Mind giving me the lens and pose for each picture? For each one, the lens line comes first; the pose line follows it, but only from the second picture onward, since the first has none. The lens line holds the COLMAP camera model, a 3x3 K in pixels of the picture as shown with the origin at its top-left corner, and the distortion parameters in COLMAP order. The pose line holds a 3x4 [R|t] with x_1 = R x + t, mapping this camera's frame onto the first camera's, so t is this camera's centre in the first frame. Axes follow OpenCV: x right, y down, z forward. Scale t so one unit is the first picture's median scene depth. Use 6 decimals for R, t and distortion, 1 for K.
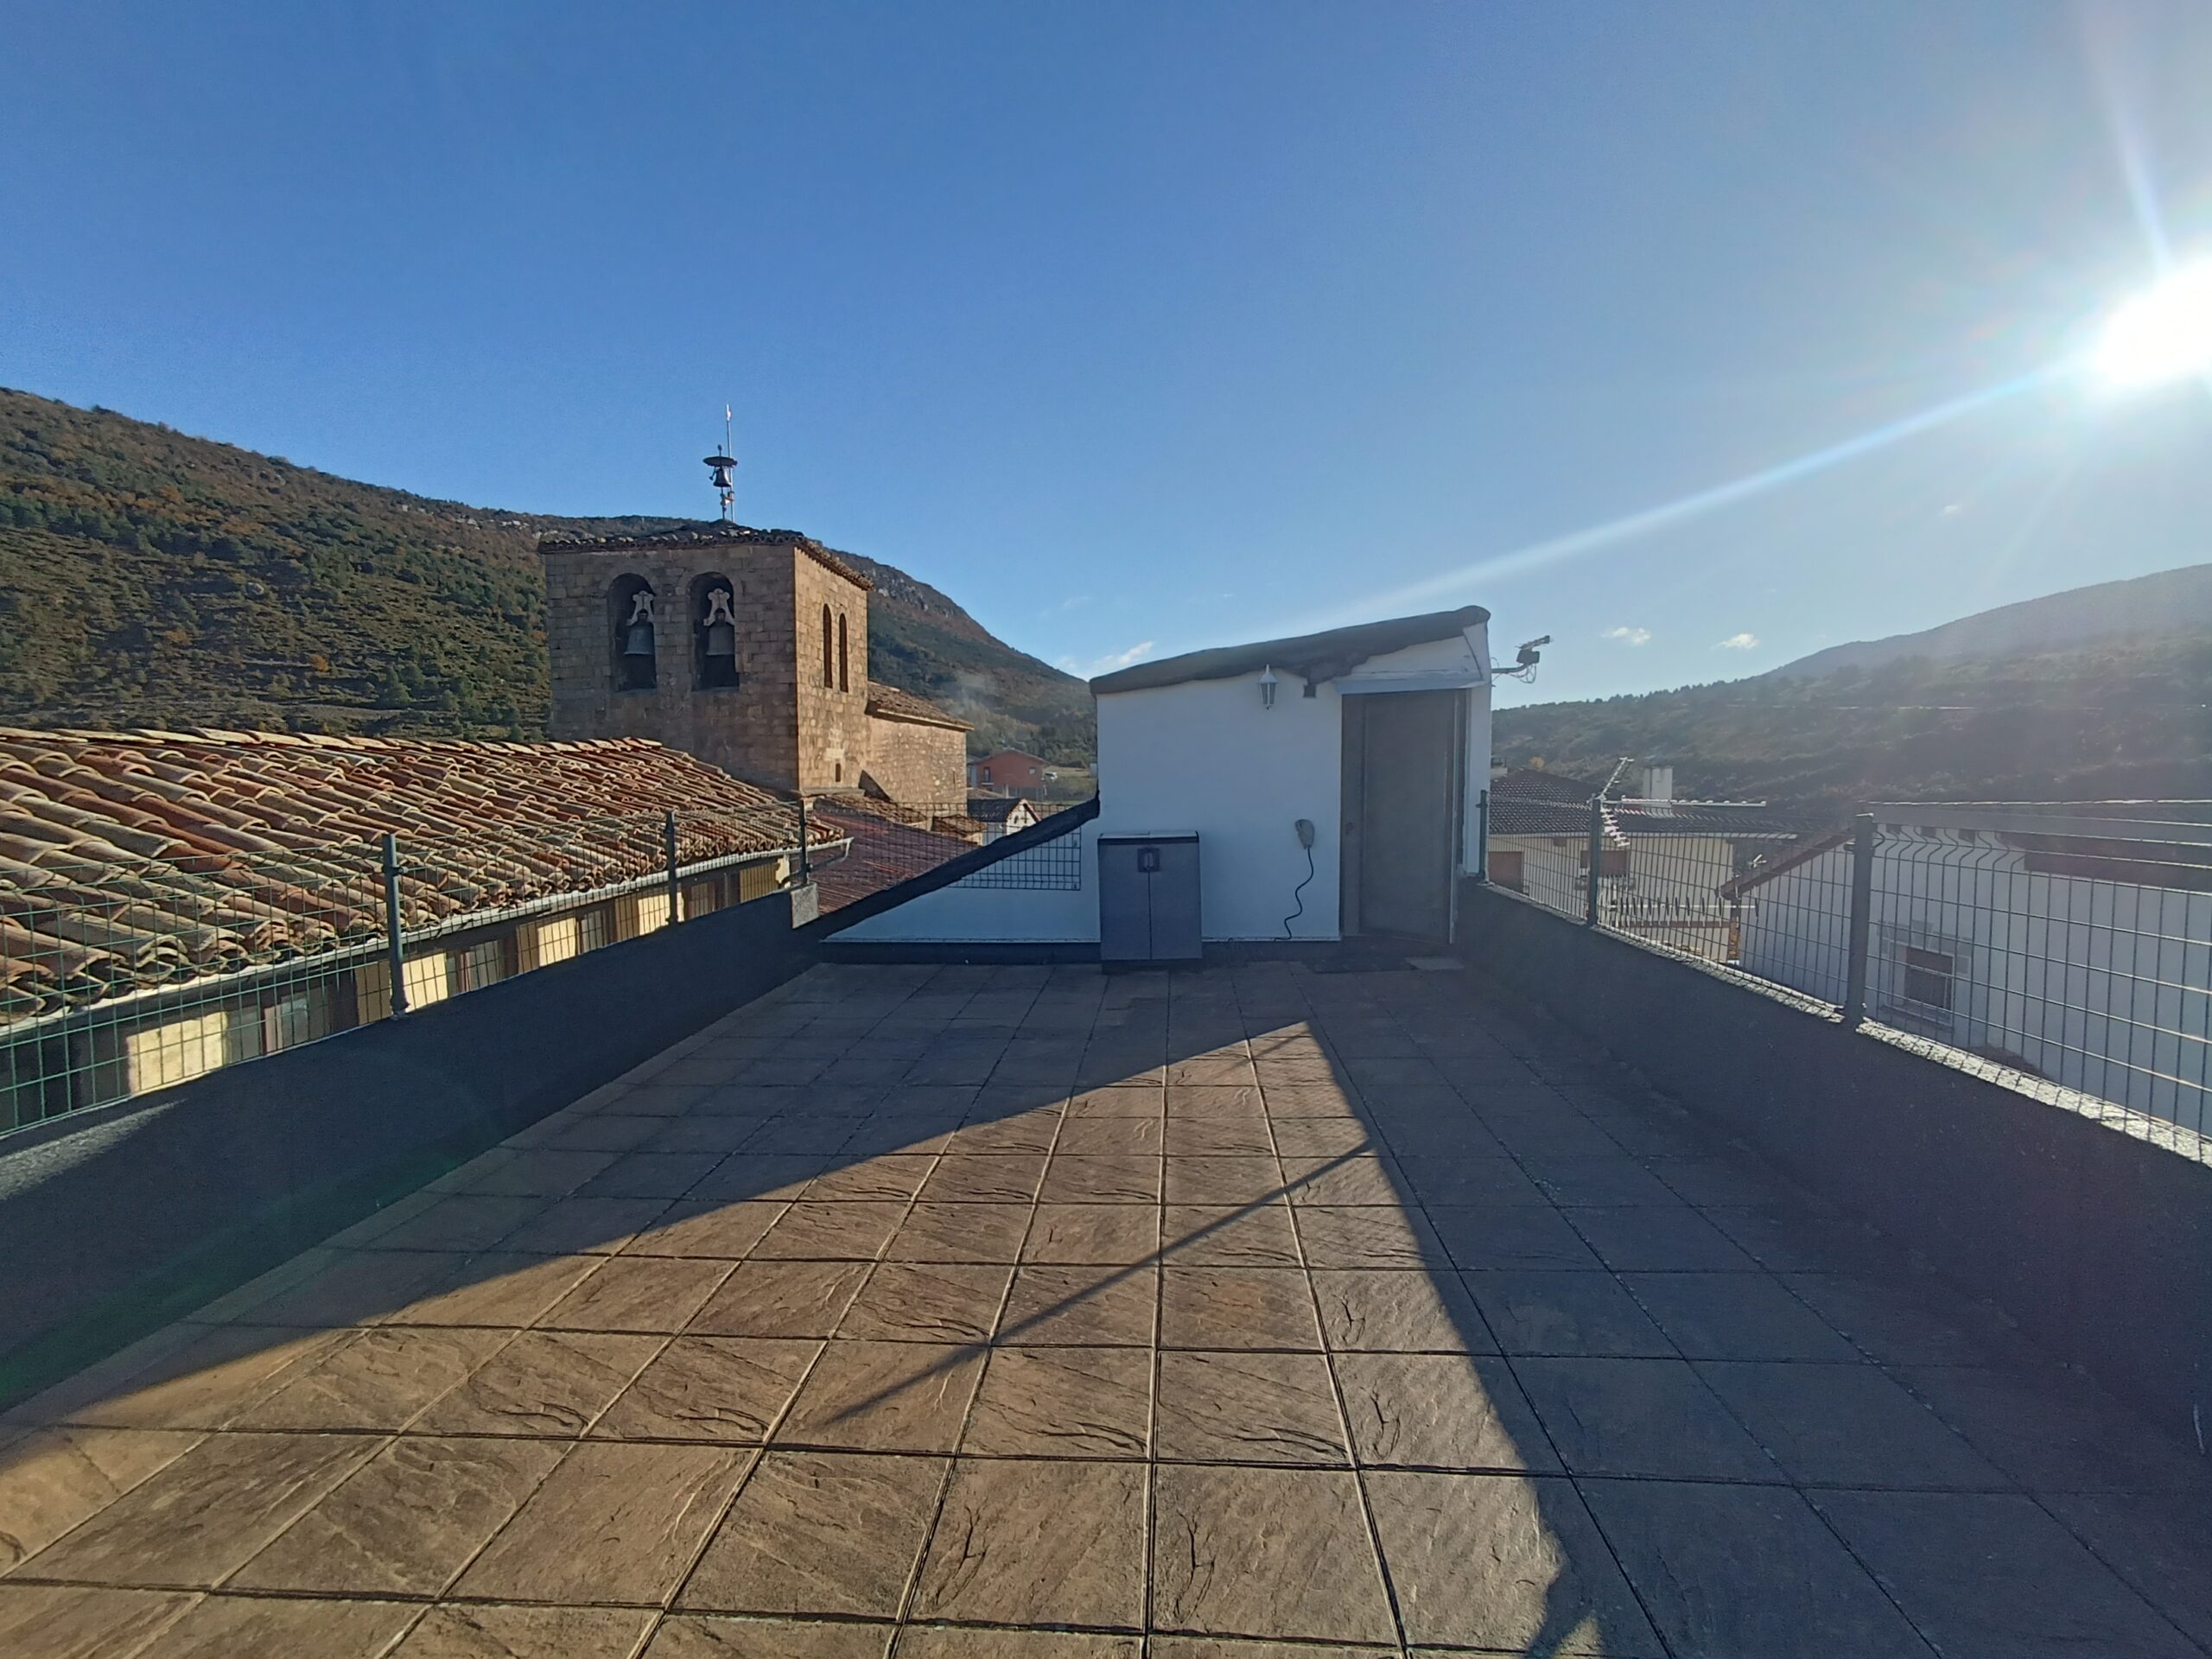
lens RADIAL K [[1004.9, 0, 1090.8], [0, 1004.9, 847.8], [0, 0, 1]] dist [-0.034396, 0.035548]
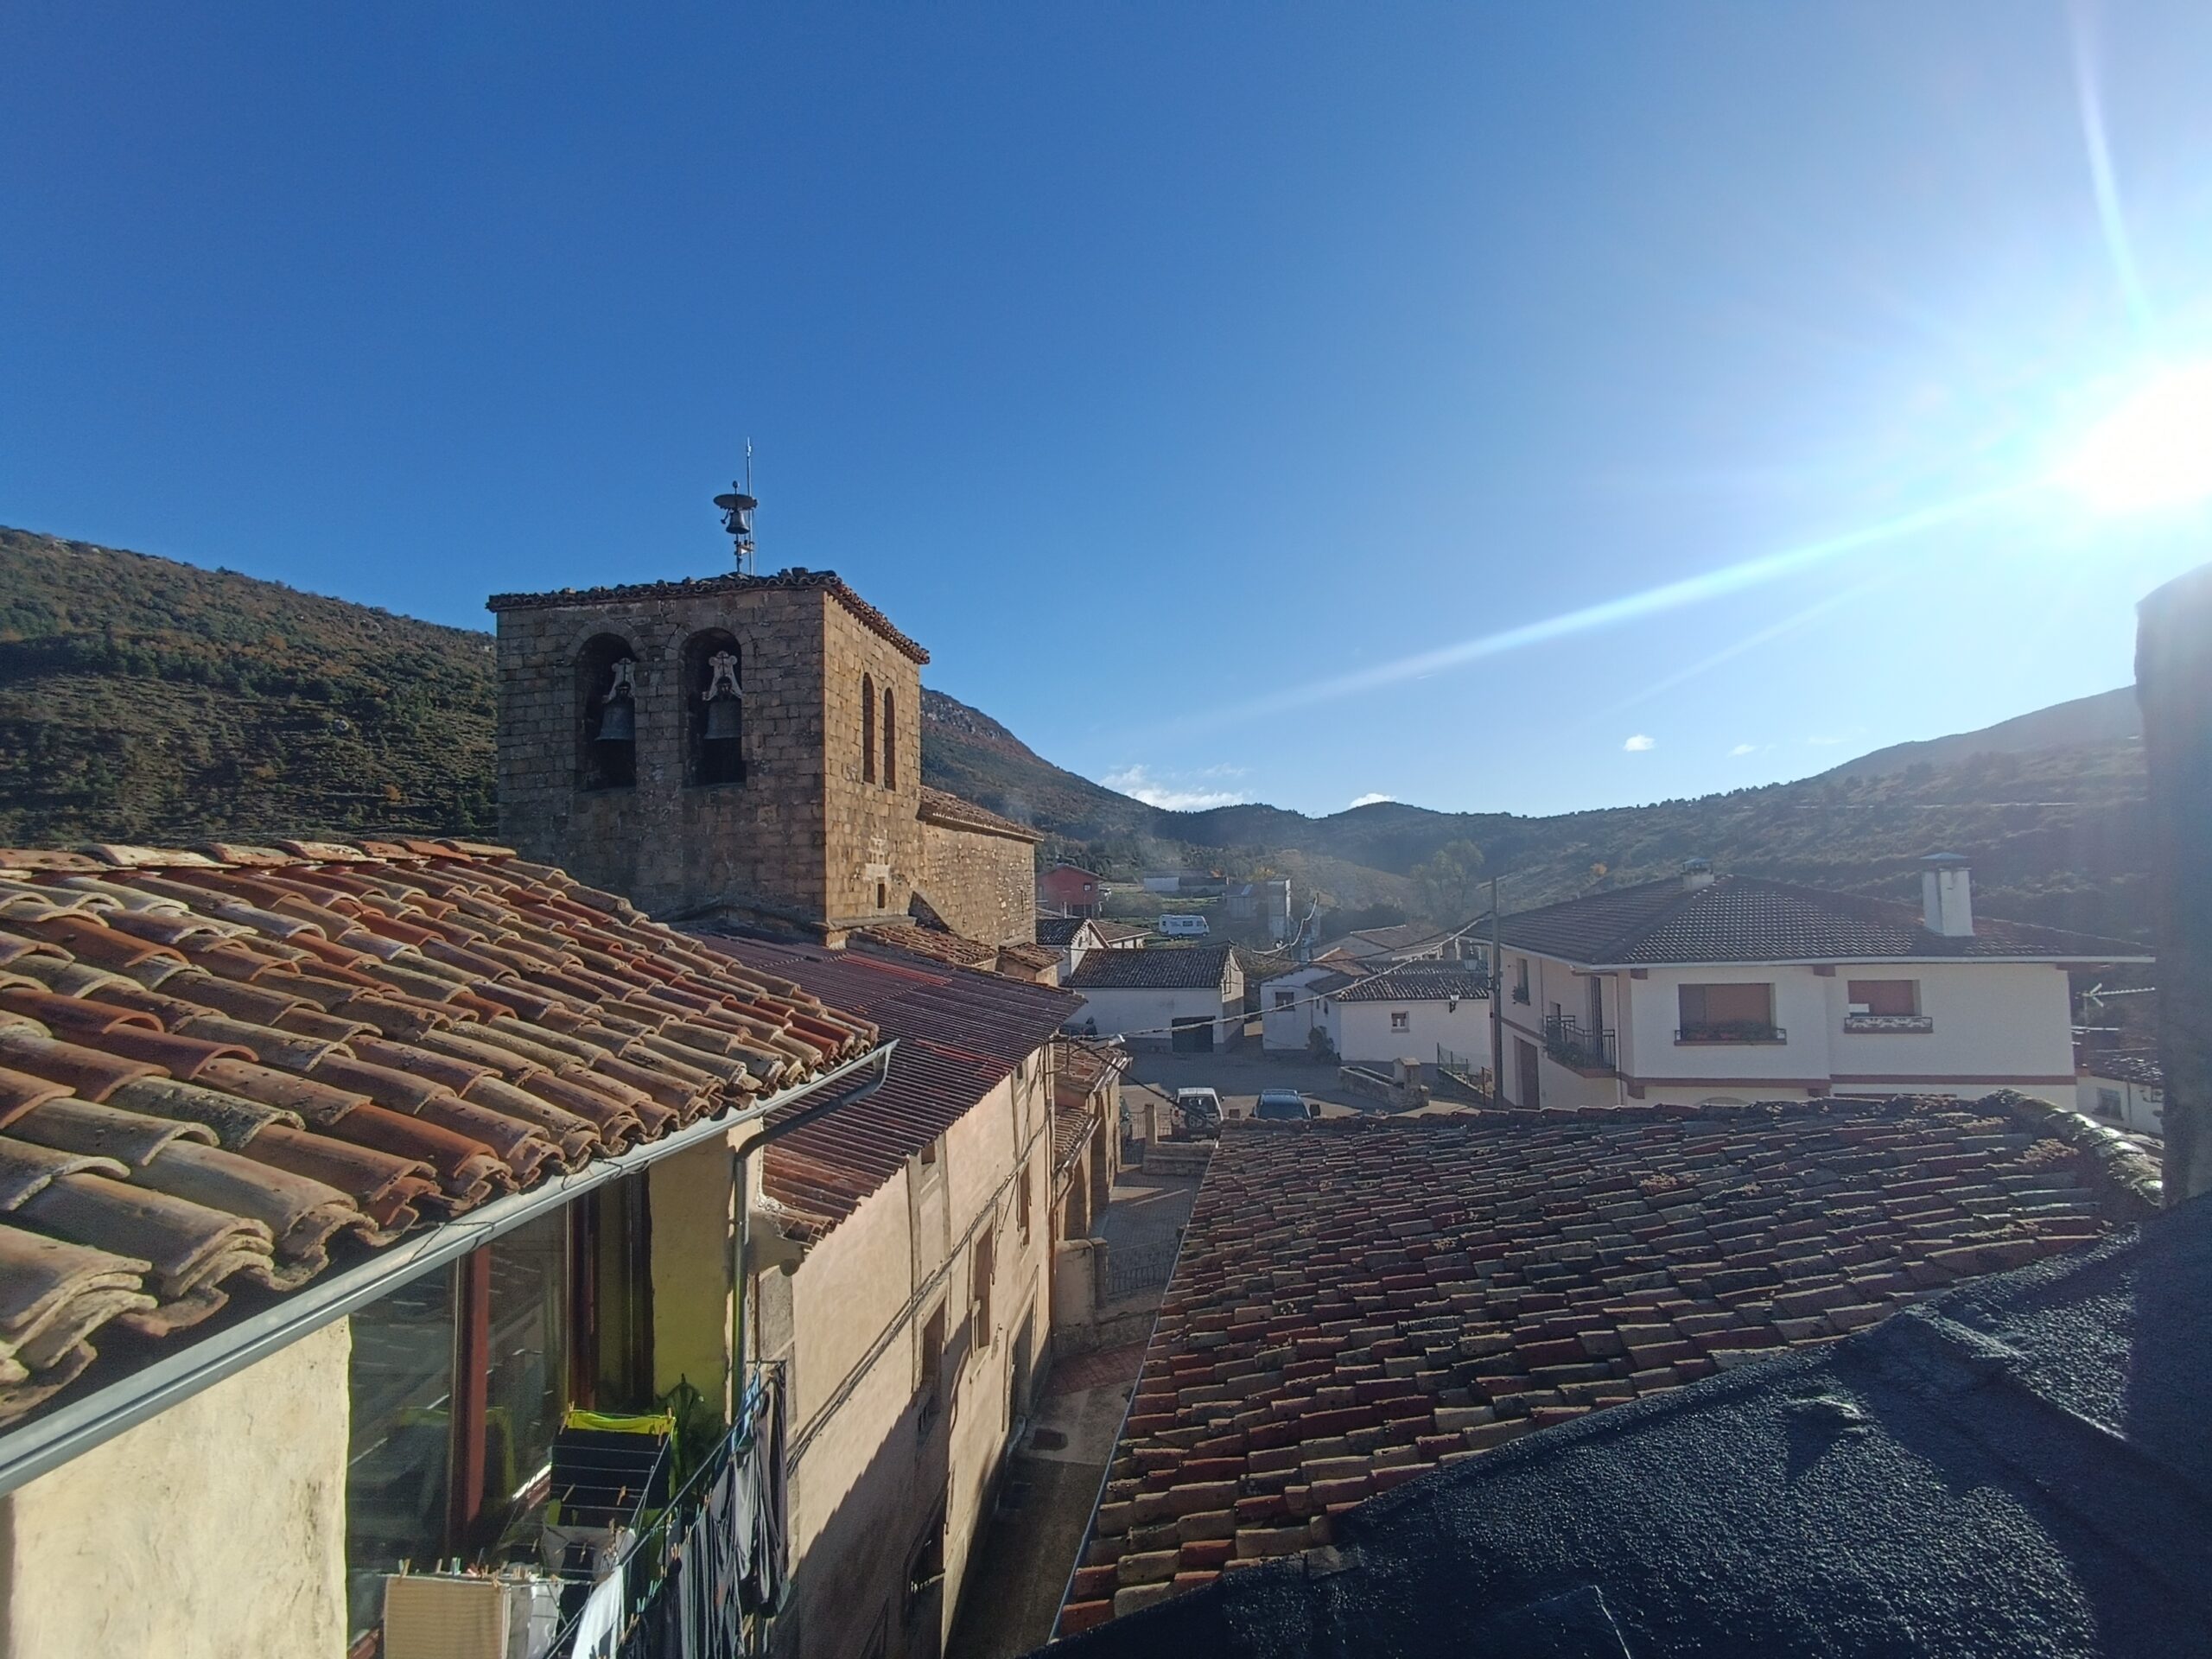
lens RADIAL K [[1004.9, 0, 1090.8], [0, 1004.9, 847.8], [0, 0, 1]] dist [-0.034396, 0.035548]
pose [[0.998788, -0.018122, -0.045767, -0.039075], [0.012769, 0.993321, -0.114672, -0.014577], [0.047539, 0.113949, 0.992349, 0.167098]]
